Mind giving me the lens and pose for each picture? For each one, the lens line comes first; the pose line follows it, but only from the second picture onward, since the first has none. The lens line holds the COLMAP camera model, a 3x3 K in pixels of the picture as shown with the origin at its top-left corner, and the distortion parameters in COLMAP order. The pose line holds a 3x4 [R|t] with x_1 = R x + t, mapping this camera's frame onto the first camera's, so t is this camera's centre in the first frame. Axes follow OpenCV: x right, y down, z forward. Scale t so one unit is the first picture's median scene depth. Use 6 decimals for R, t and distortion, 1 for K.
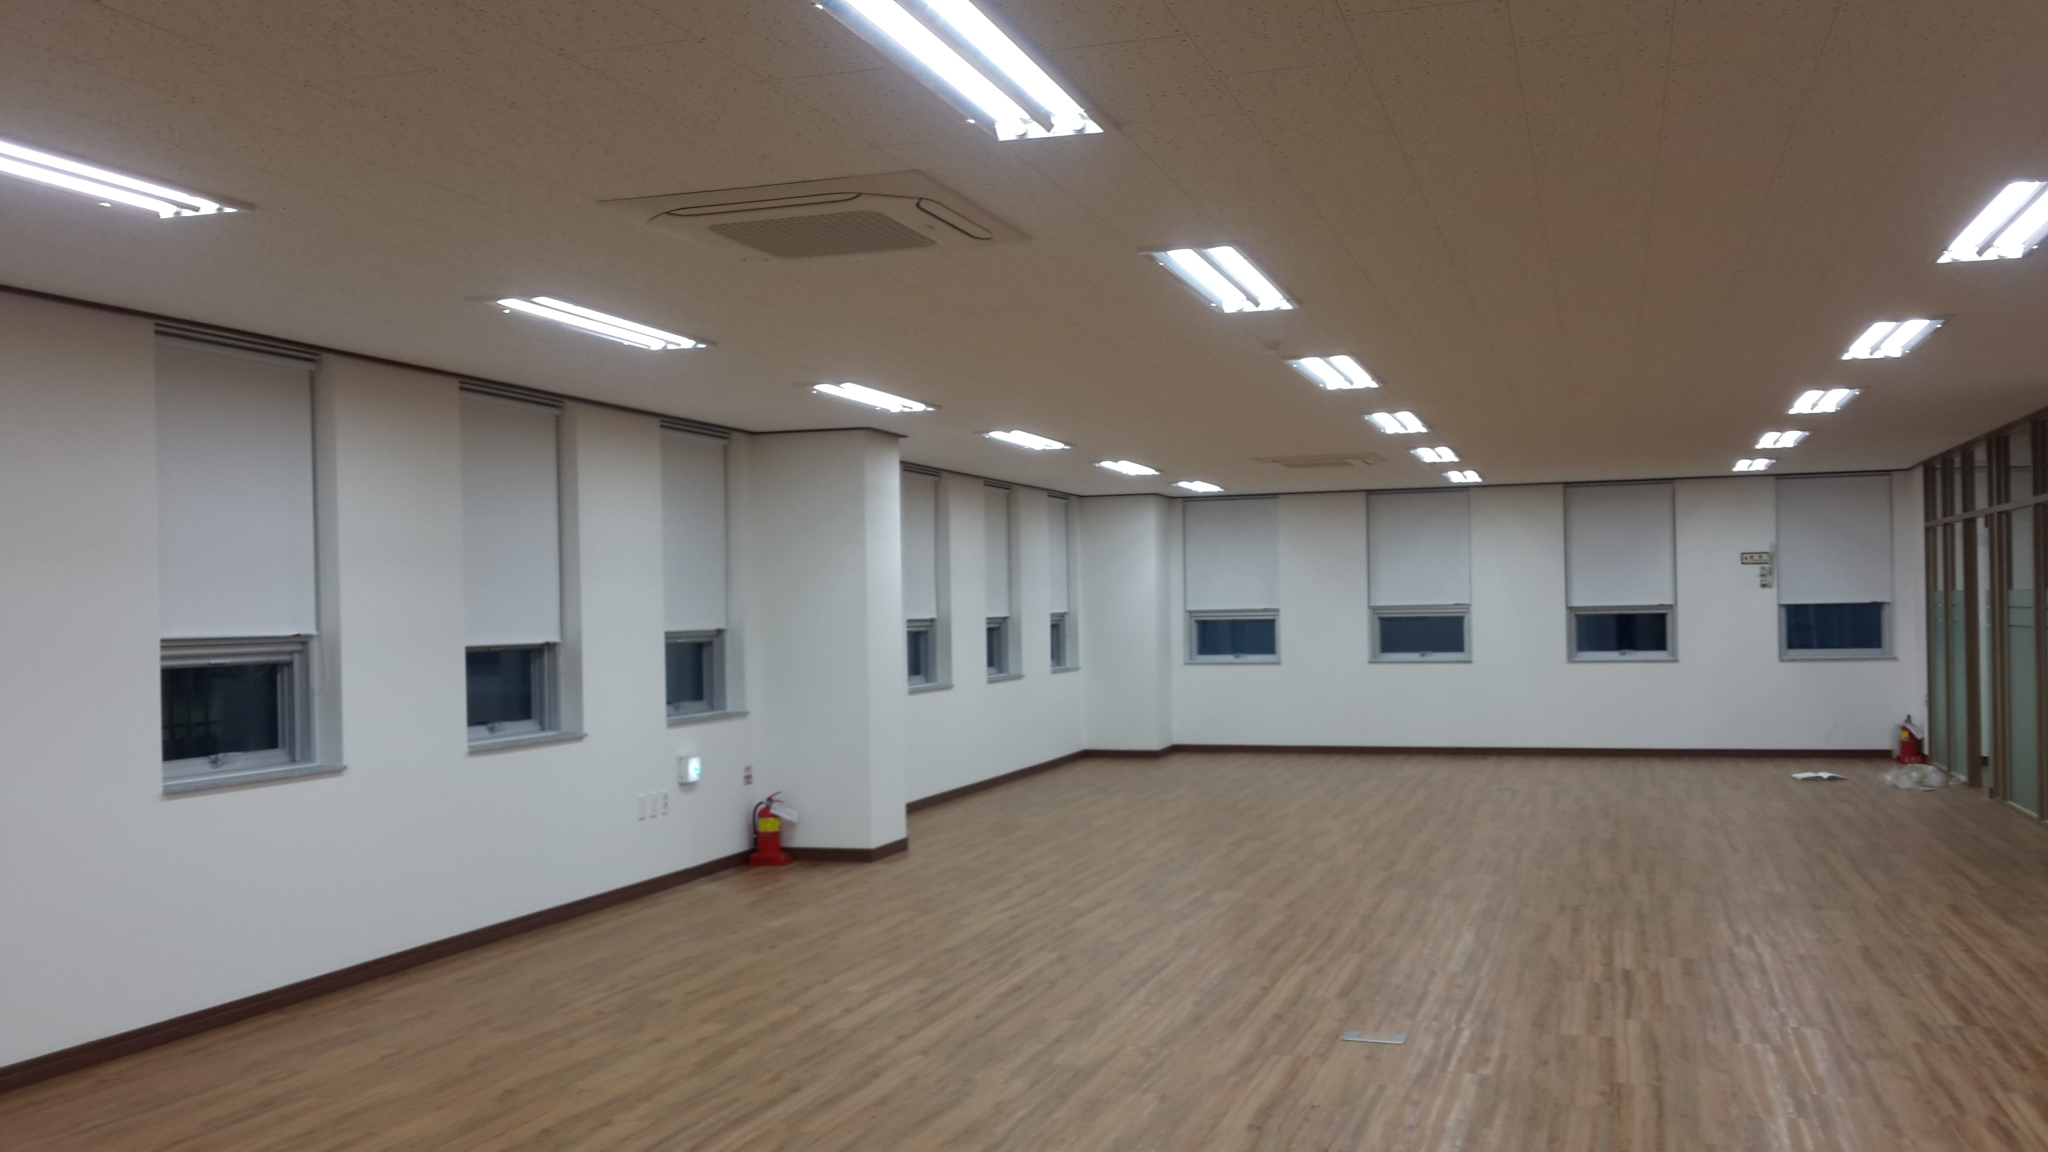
lens RADIAL K [[1779.4, 0, 1045.7], [0, 1779.4, 580.9], [0, 0, 1]] dist [0.051902, -0.139495]
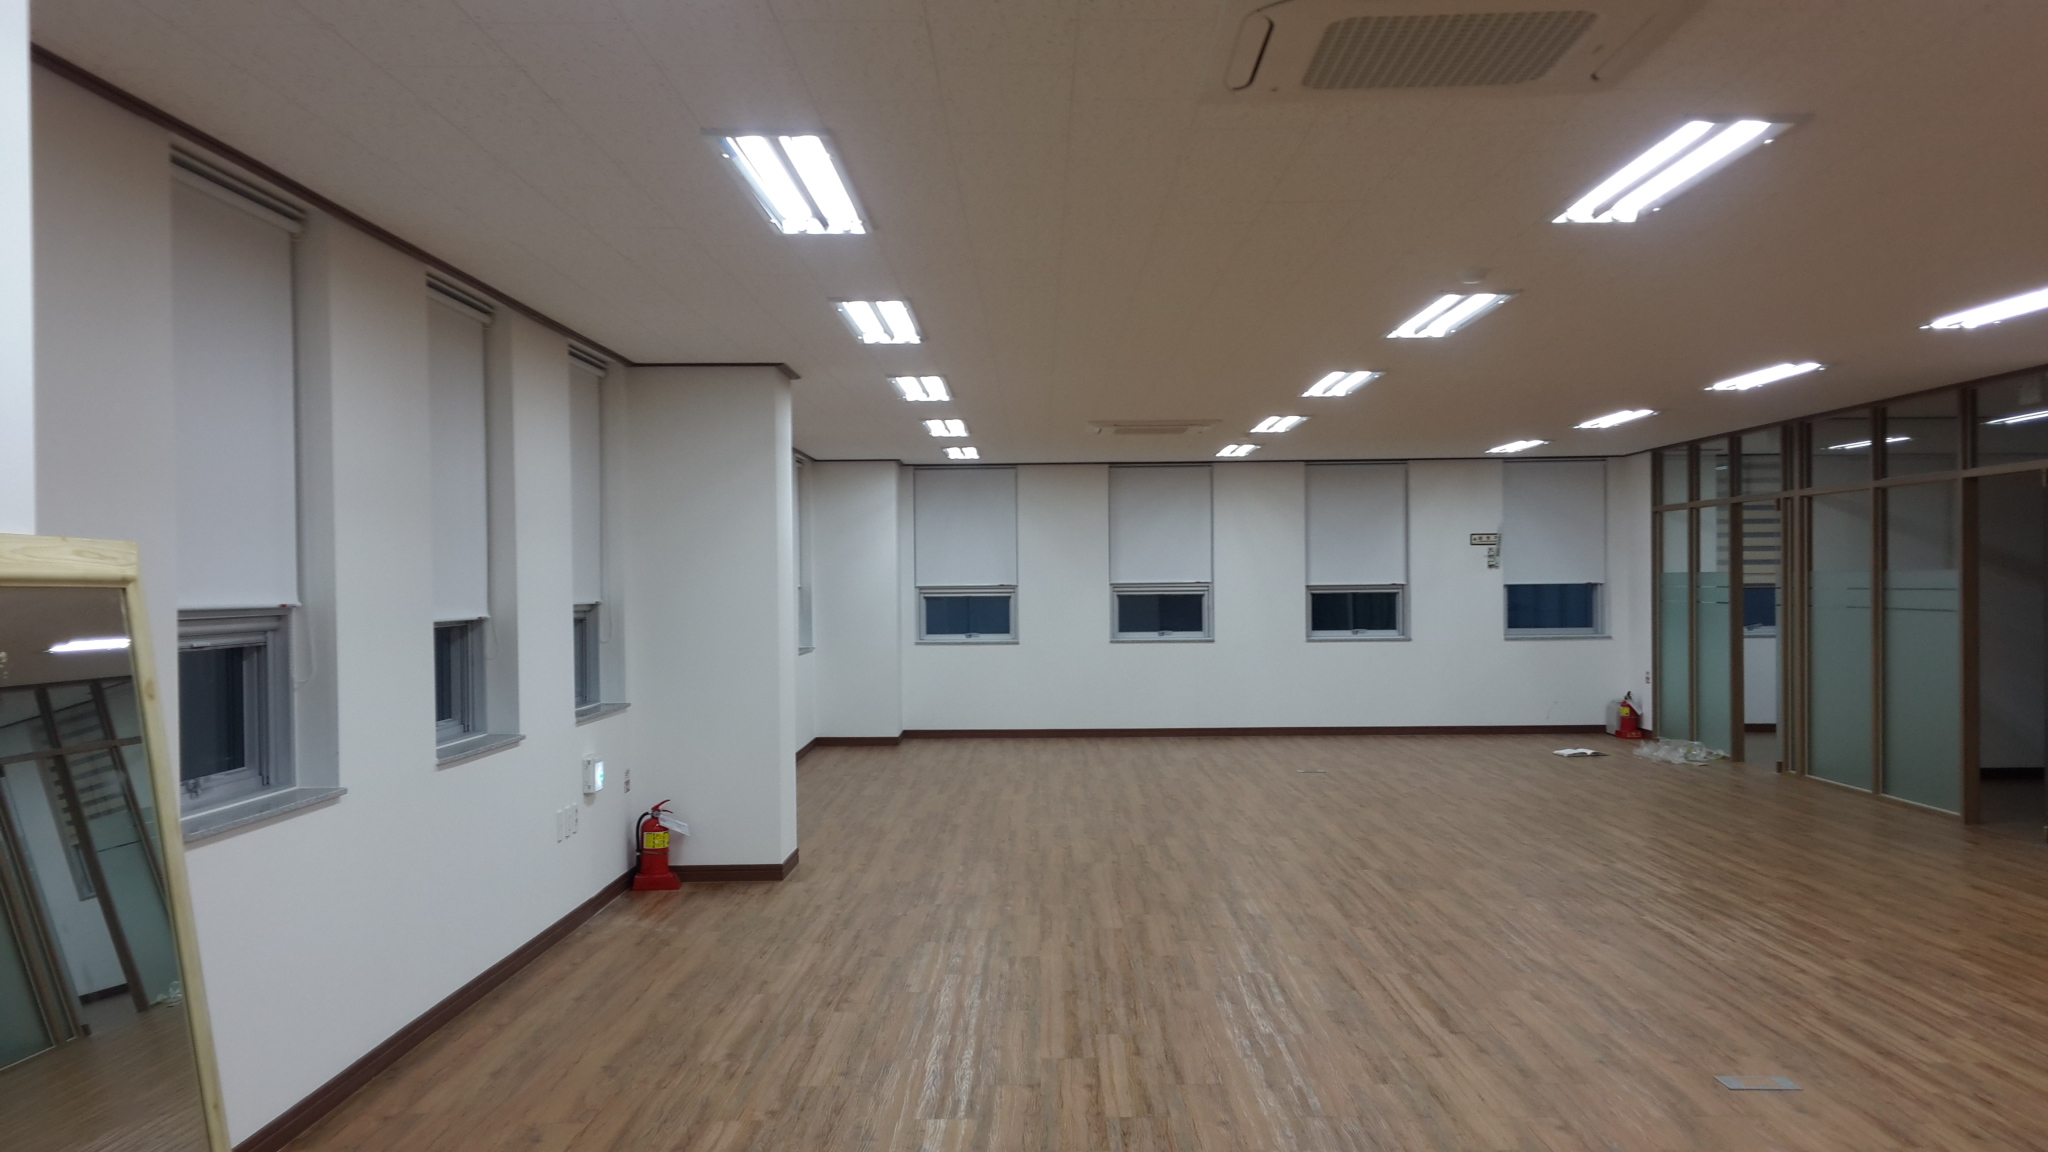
lens RADIAL K [[1779.4, 0, 1045.7], [0, 1779.4, 580.9], [0, 0, 1]] dist [0.051902, -0.139495]
pose [[0.956195, 0.008533, 0.292606, -0.311294], [-0.011895, 0.999882, 0.009712, 0.009183], [-0.292489, -0.012767, 0.956184, 0.218388]]
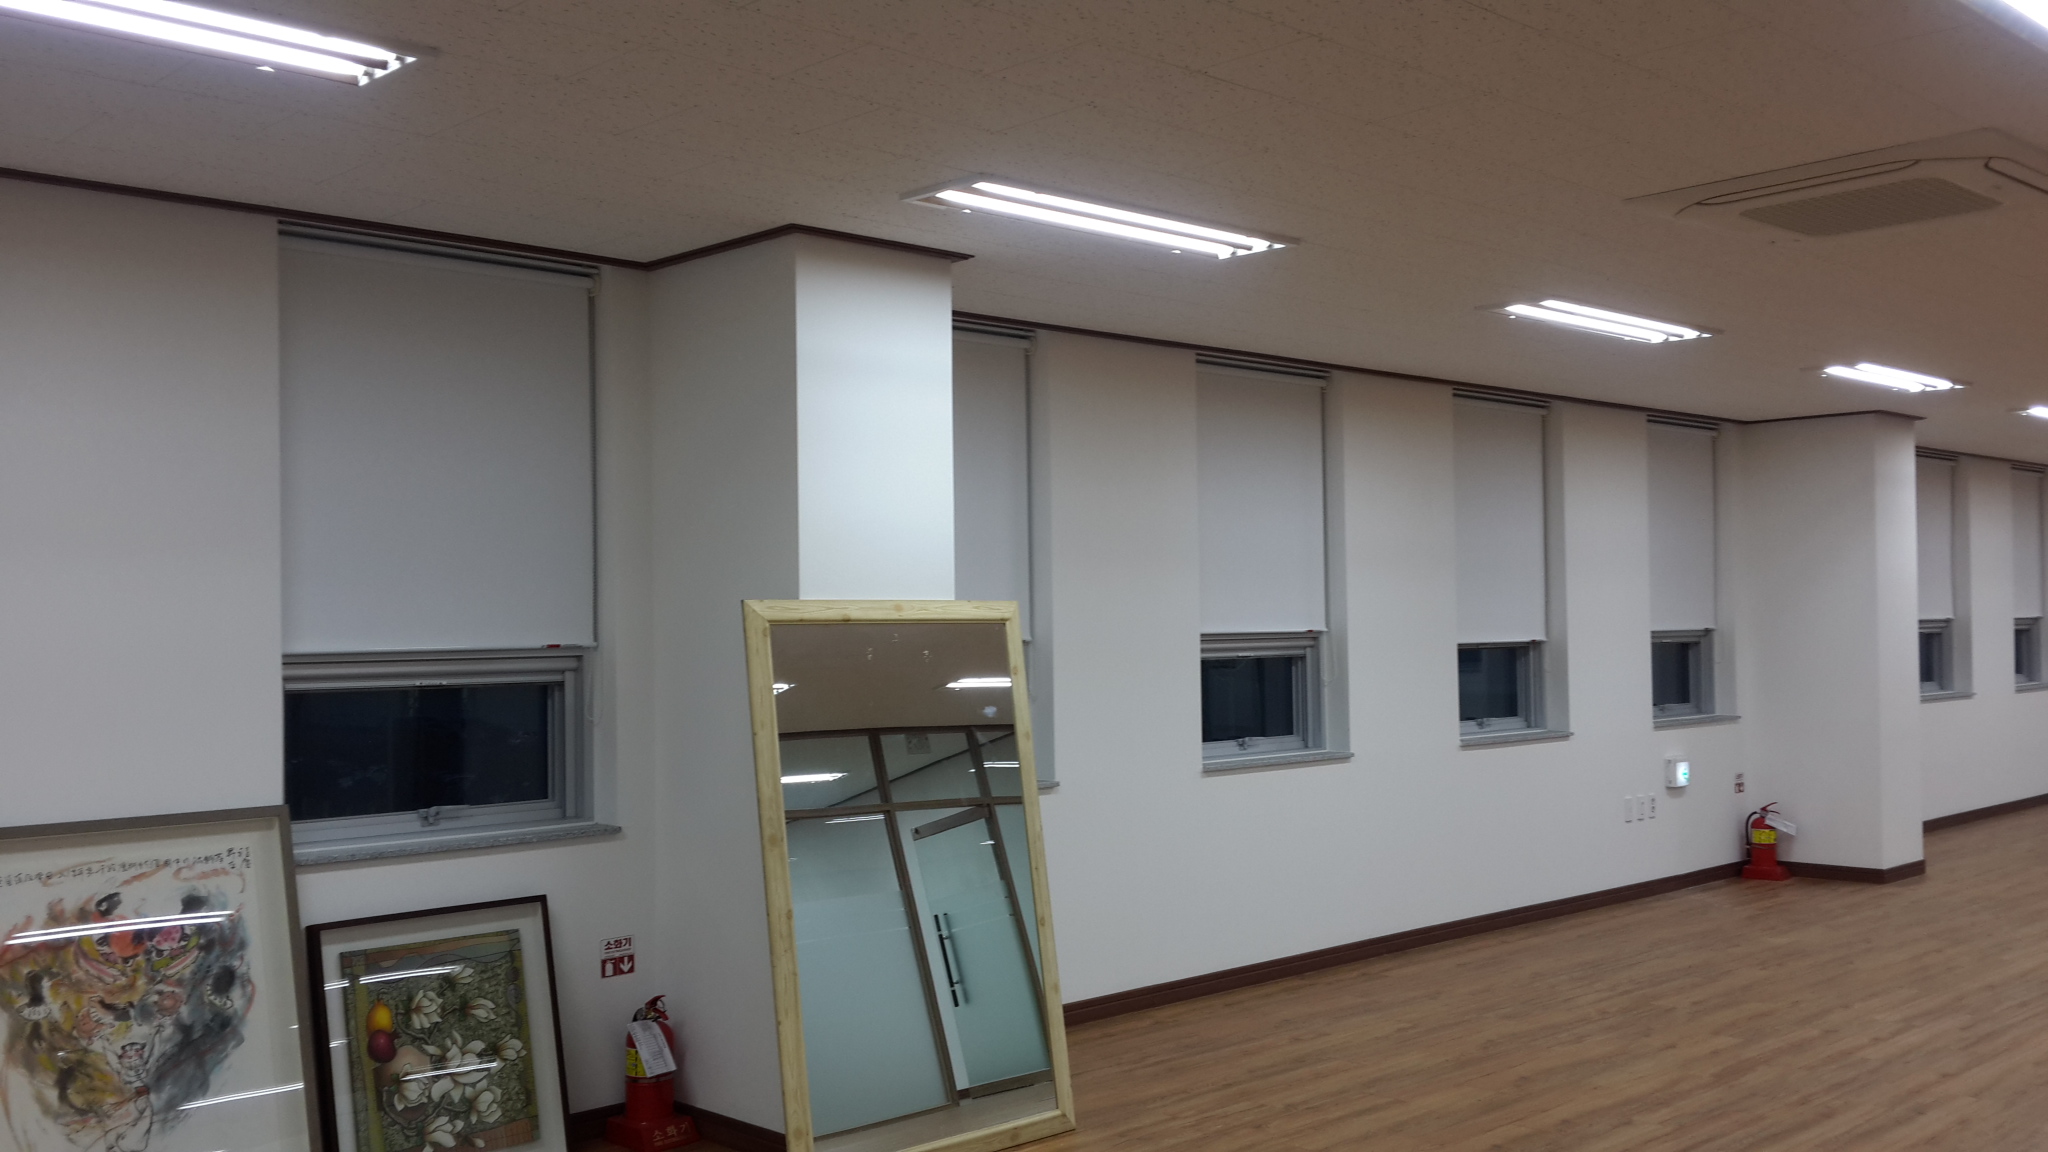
lens RADIAL K [[1779.4, 0, 1045.7], [0, 1779.4, 580.9], [0, 0, 1]] dist [0.051902, -0.139495]
pose [[0.867787, -0.006311, -0.496896, -0.018671], [0.006514, 0.999978, -0.001325, 0.000204], [0.496893, -0.002087, 0.867809, -0.016658]]
